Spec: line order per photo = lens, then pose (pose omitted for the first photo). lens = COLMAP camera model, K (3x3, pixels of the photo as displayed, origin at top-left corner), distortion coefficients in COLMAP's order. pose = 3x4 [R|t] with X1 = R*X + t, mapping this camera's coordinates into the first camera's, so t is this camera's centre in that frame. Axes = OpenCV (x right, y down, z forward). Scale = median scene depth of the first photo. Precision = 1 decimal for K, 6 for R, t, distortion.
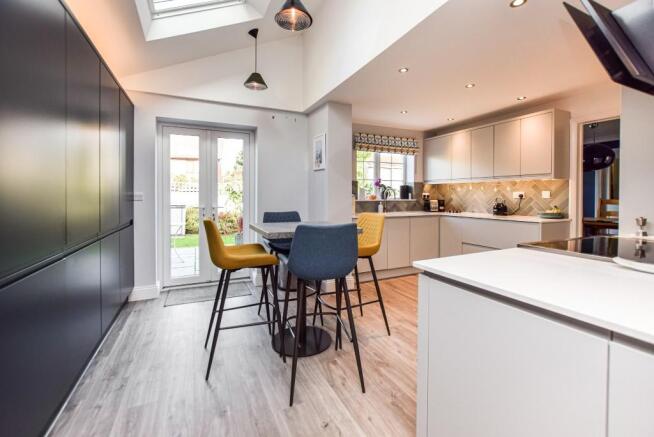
lens RADIAL K [[285.3, 0, 327.6], [0, 285.3, 199.1], [0, 0, 1]] dist [0.000114, 0.000035]
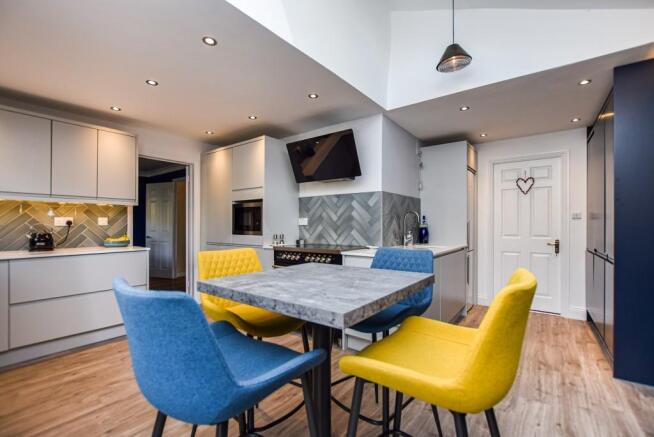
lens RADIAL K [[291.5, 0, 327.0], [0, 291.5, 218.5], [0, 0, 1]] dist [-0.026966, 0.000092]
pose [[-0.443460, 0.011641, 0.896219, -0.361536], [0.007406, 0.999929, -0.009323, -0.011047], [-0.896264, 0.002503, -0.443515, 0.767102]]
